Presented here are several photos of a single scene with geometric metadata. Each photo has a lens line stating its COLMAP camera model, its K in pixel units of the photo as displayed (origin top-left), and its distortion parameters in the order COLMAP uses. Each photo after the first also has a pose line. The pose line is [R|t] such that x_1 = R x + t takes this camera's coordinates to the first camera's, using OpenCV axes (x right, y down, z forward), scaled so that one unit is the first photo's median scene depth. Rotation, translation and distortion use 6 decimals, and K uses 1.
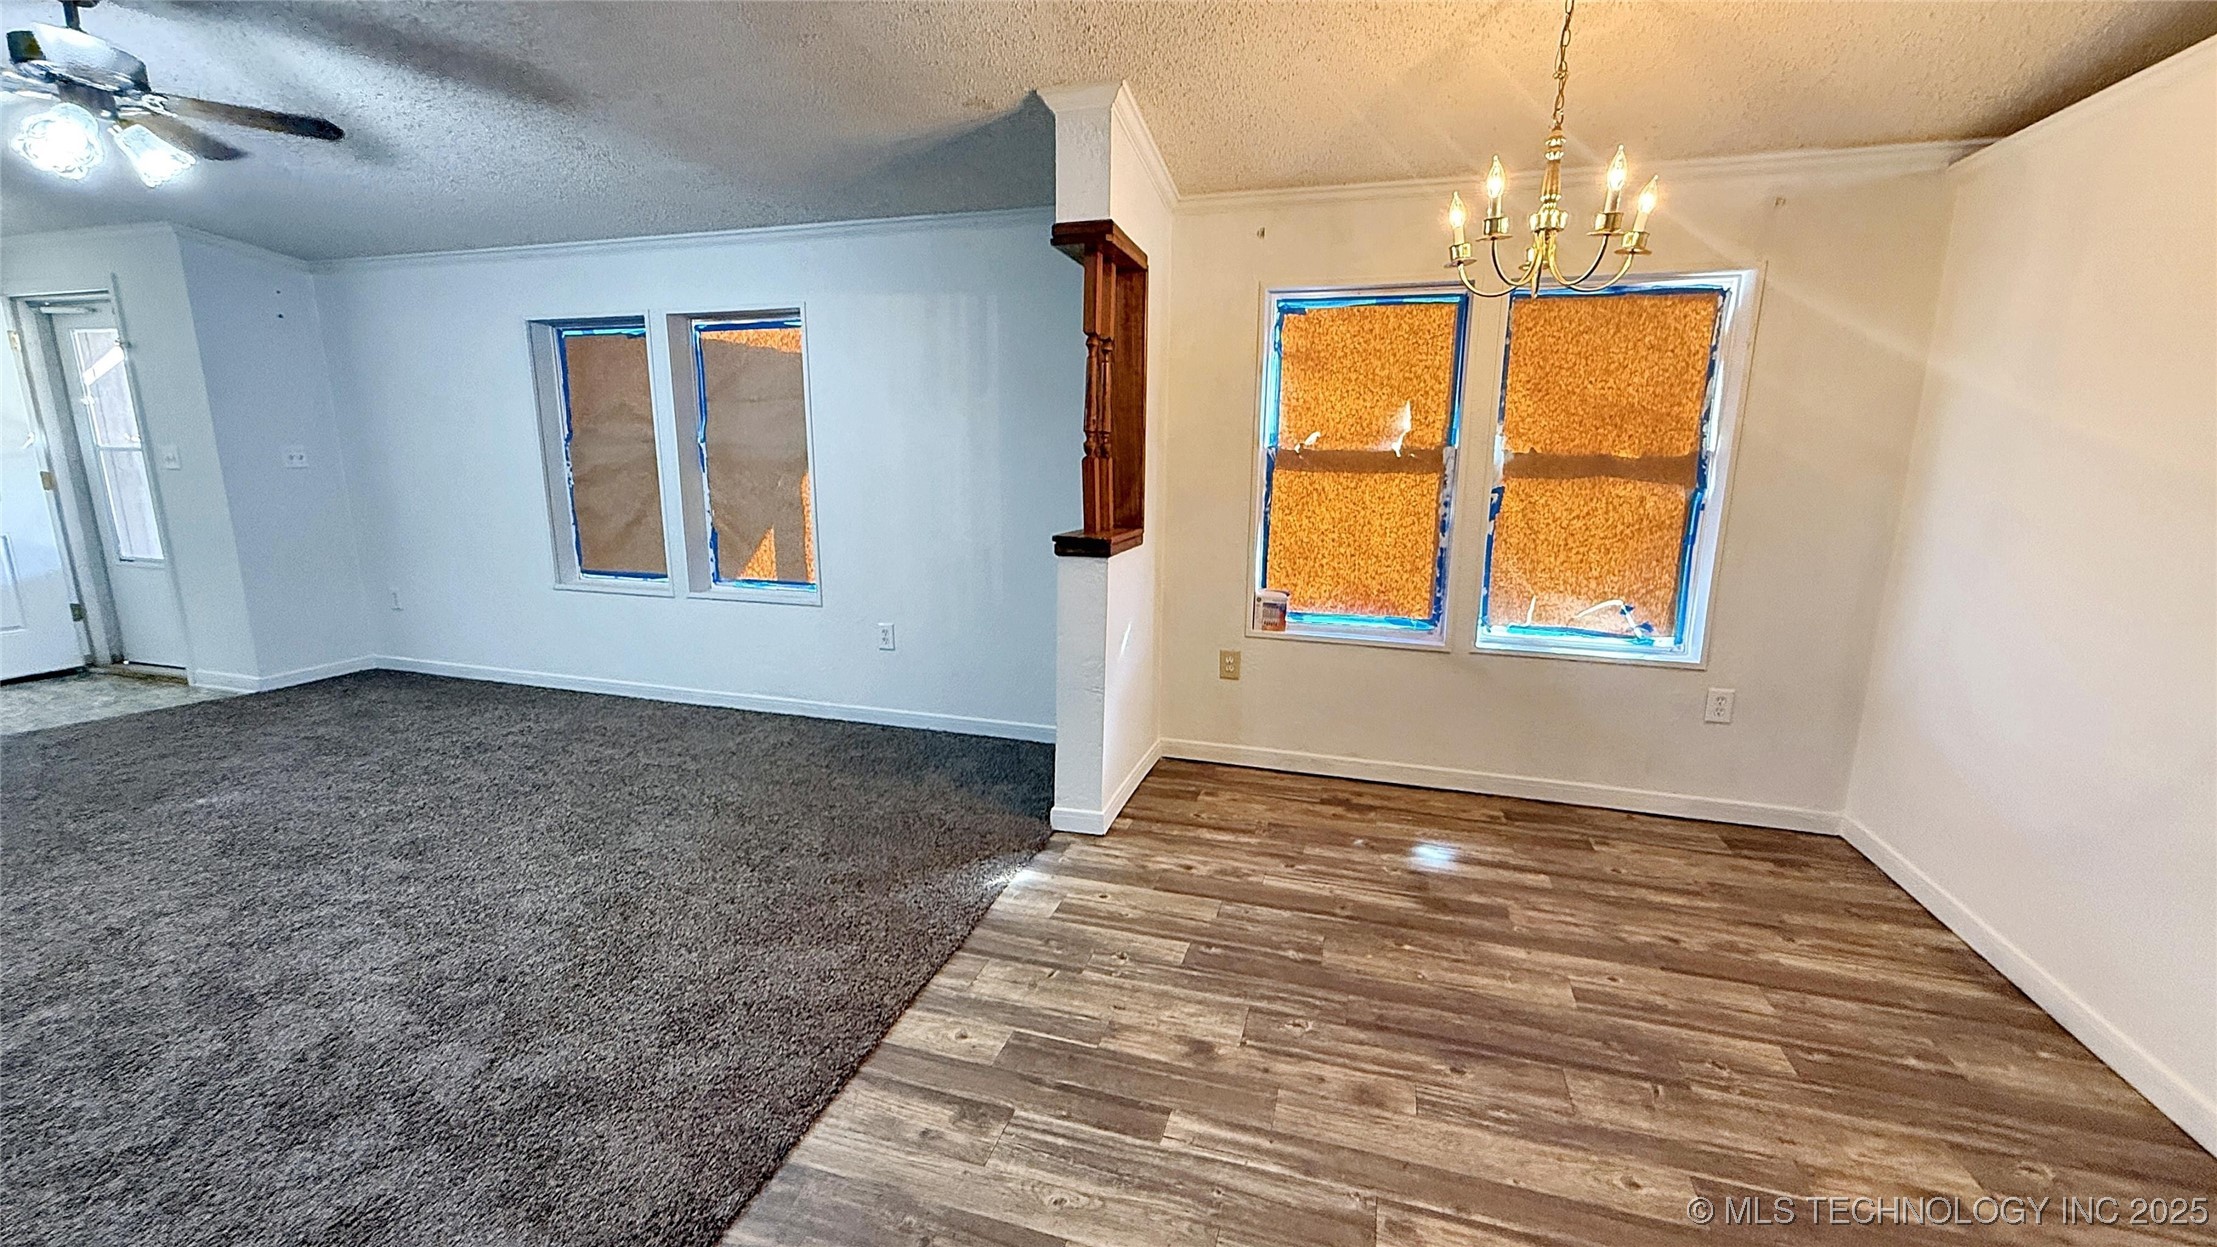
lens RADIAL K [[886.0, 0, 1104.6], [0, 886.0, 622.7], [0, 0, 1]] dist [-0.000220, 0.000447]
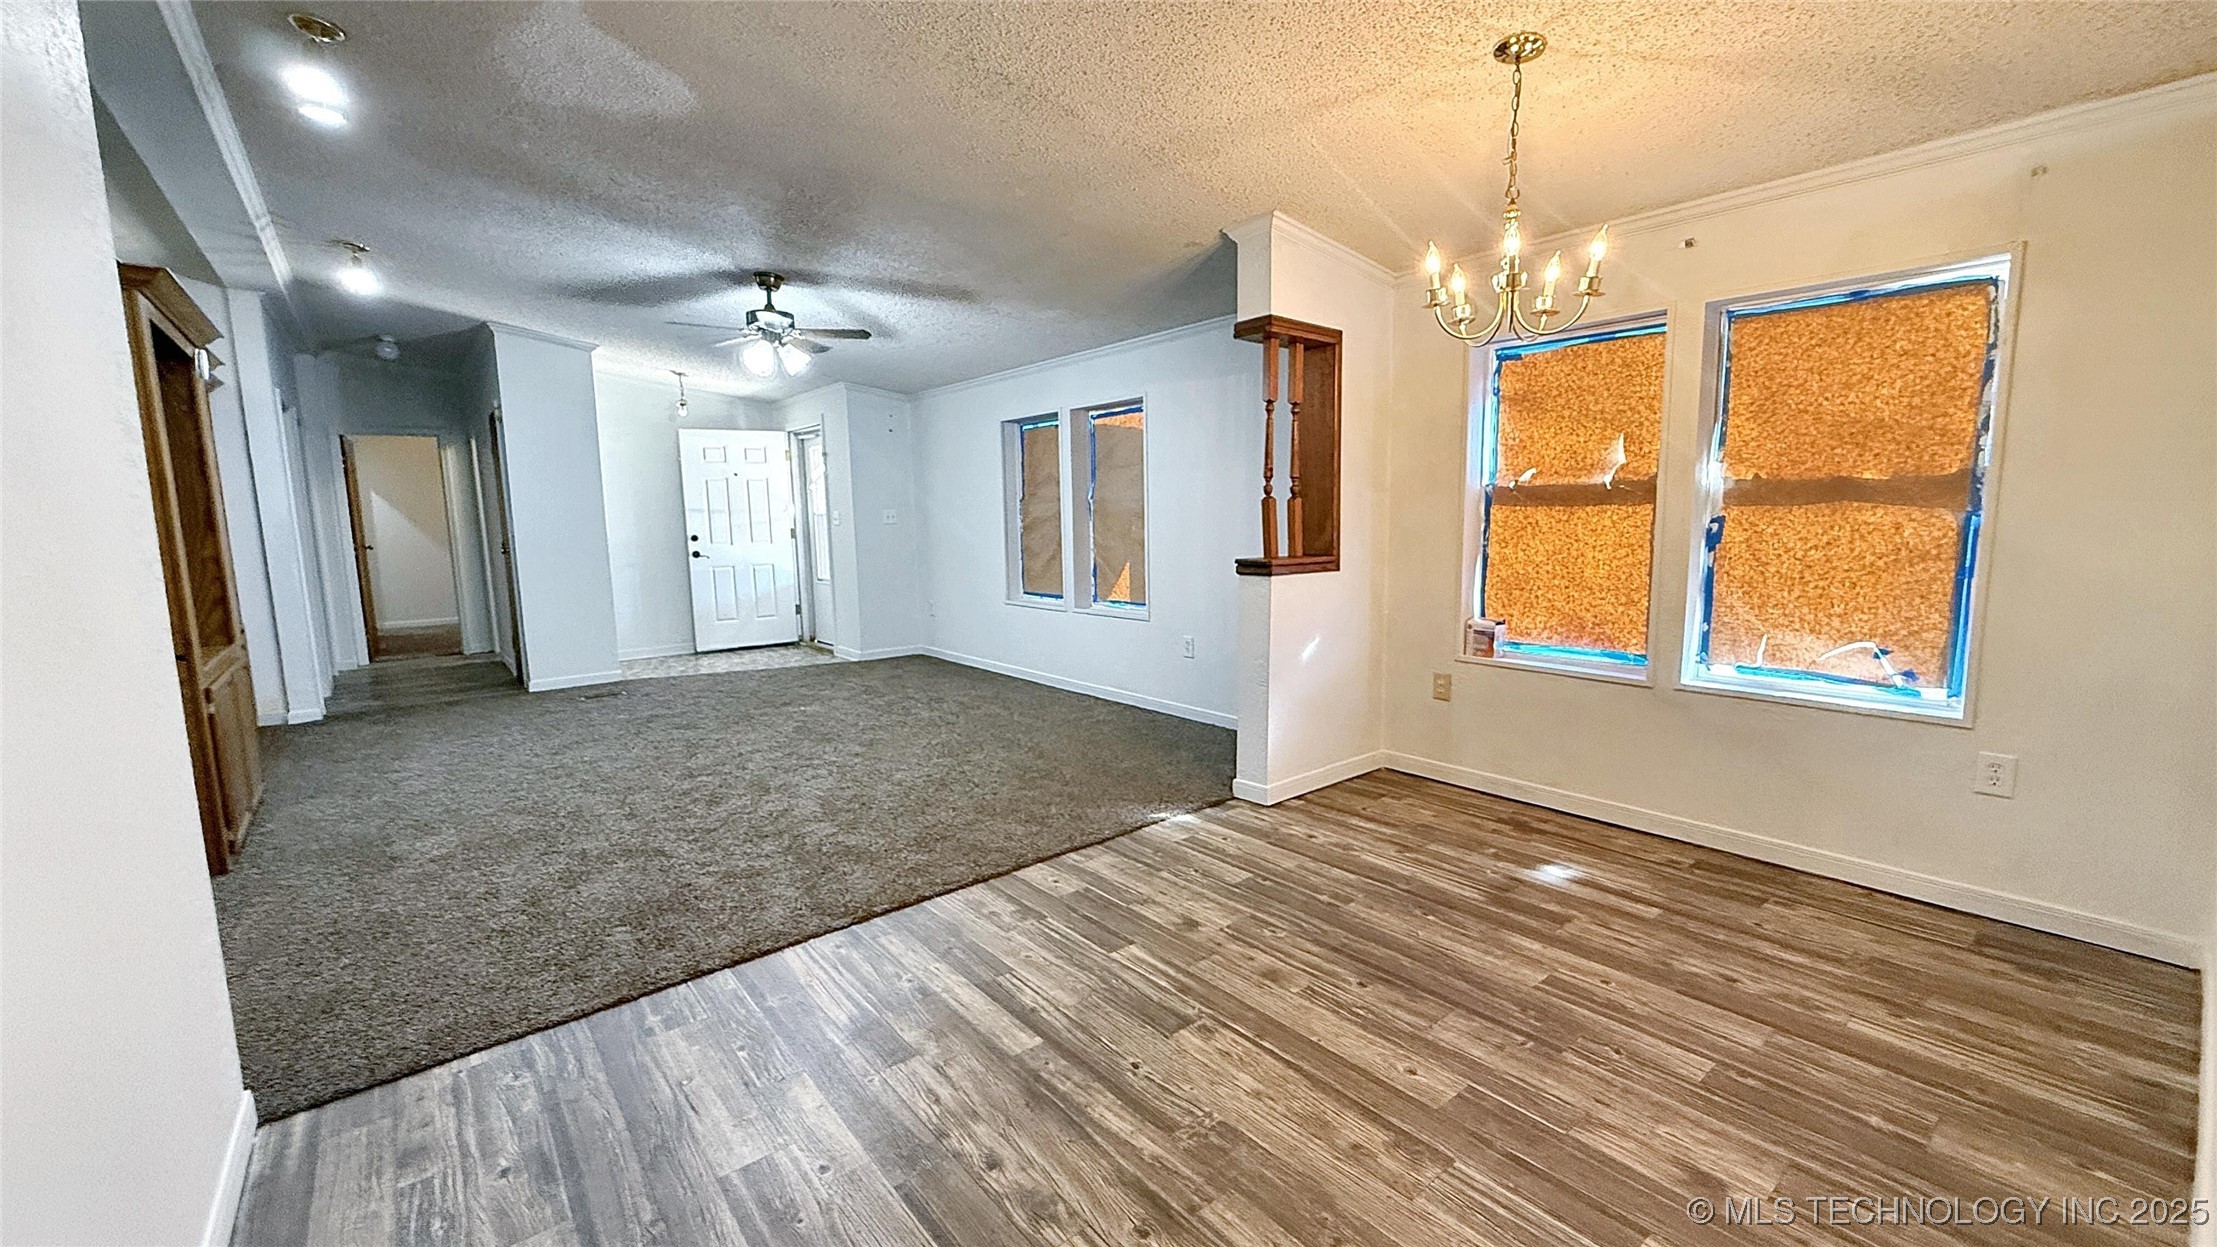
lens RADIAL K [[888.3, 0, 1106.3], [0, 888.3, 622.1], [0, 0, 1]] dist [0.001024, 0.000141]
pose [[0.828773, 0.045477, -0.557734, 0.439427], [-0.083620, 0.995566, -0.043079, 0.054782], [0.553302, 0.082340, 0.828901, -0.137440]]
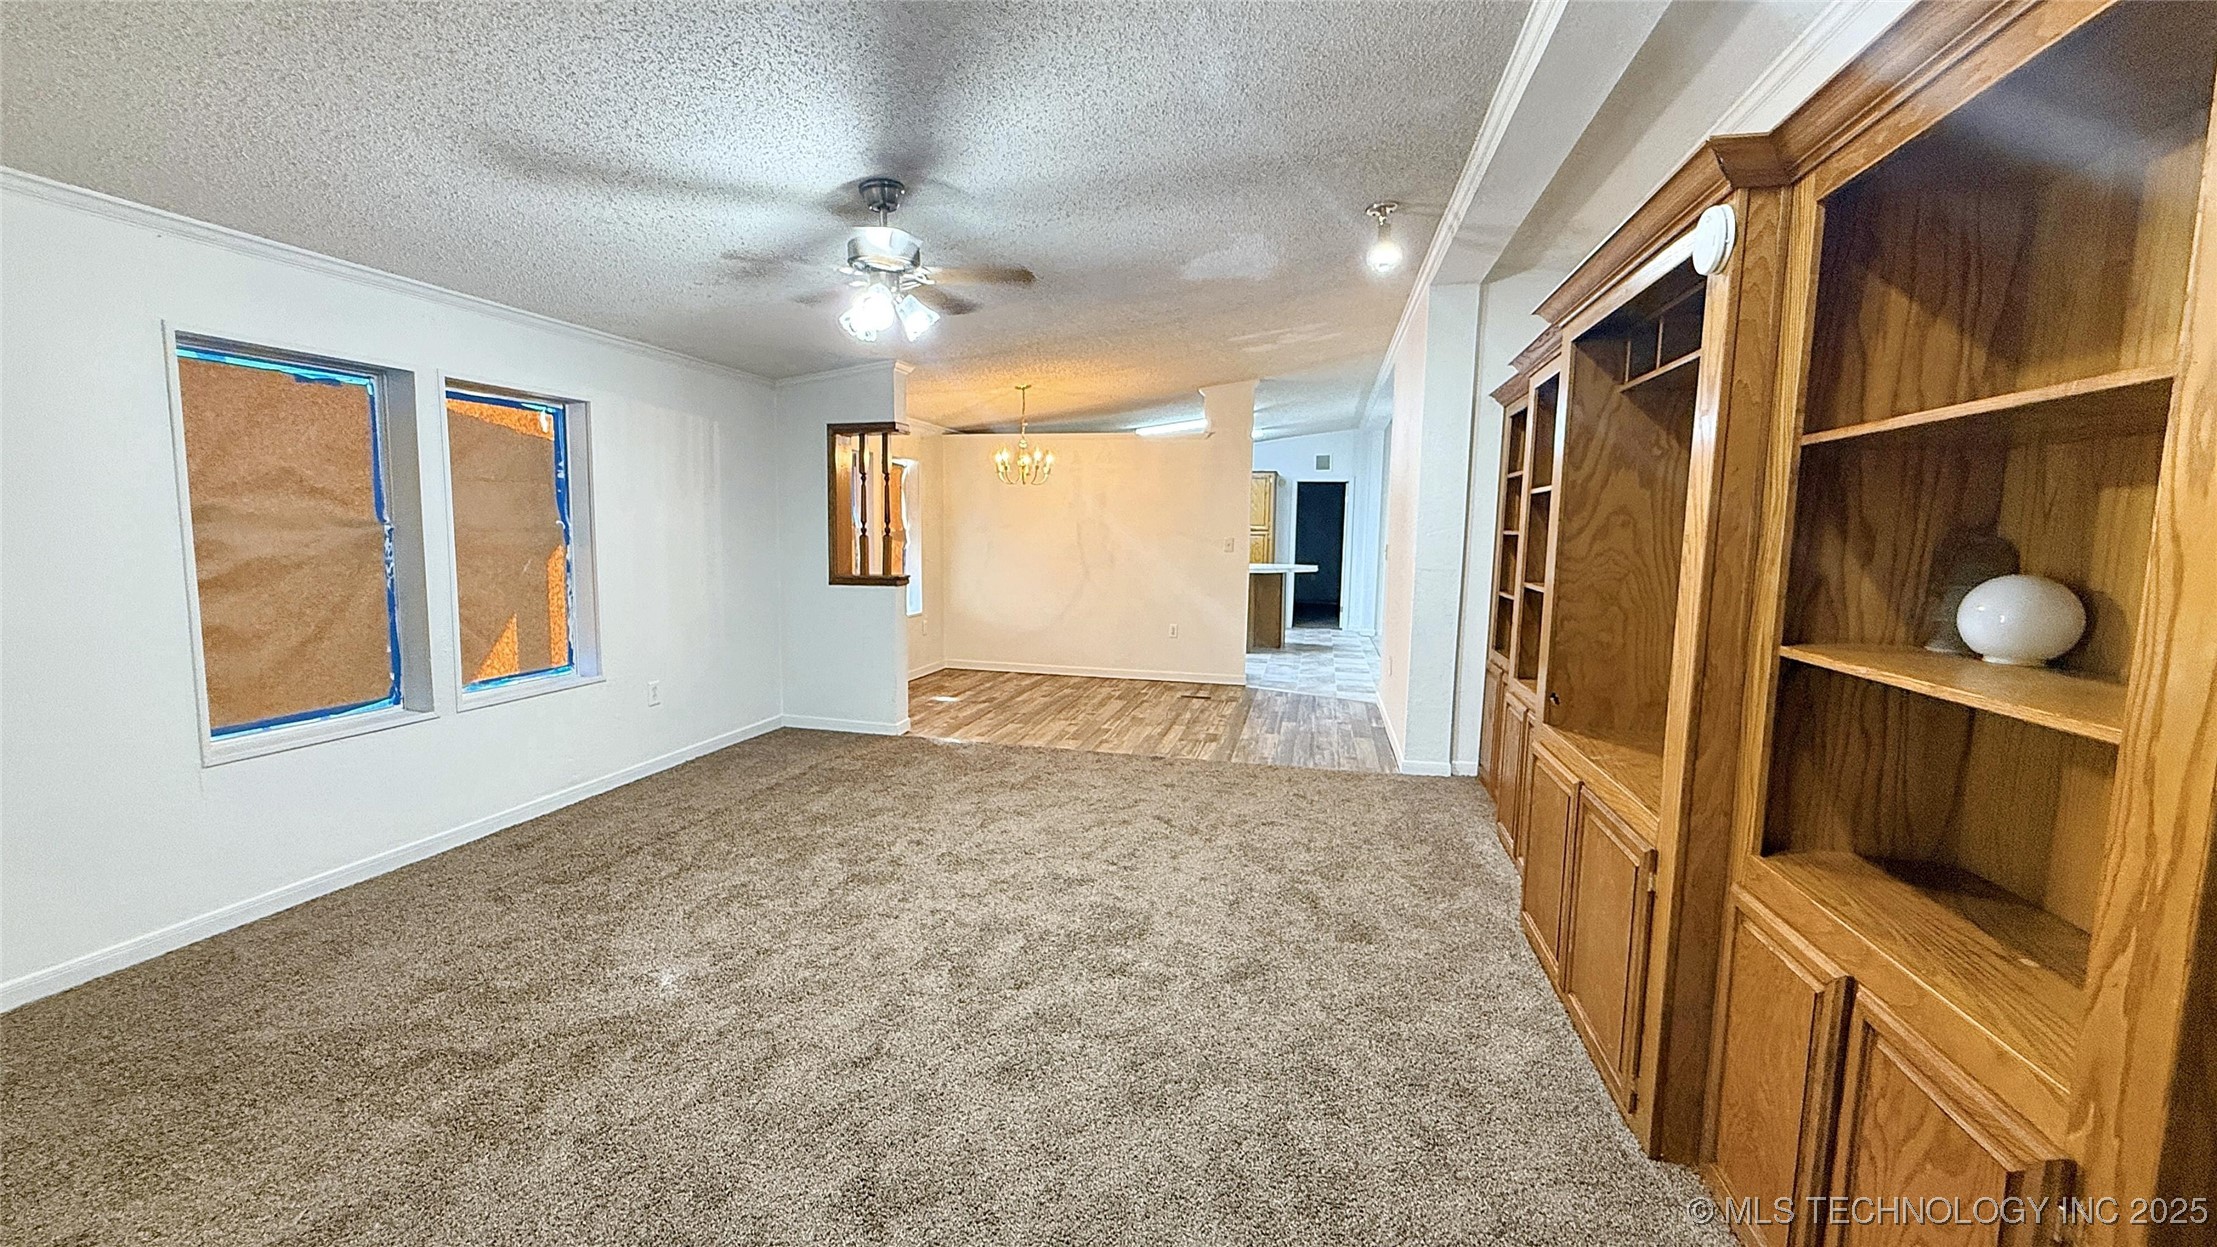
lens RADIAL K [[888.3, 0, 1106.3], [0, 888.3, 622.1], [0, 0, 1]] dist [0.001024, 0.000141]
pose [[-0.068124, -0.115250, 0.990998, -1.732096], [0.179883, 0.975608, 0.125826, -0.139055], [-0.981326, 0.186835, -0.045731, 0.569196]]
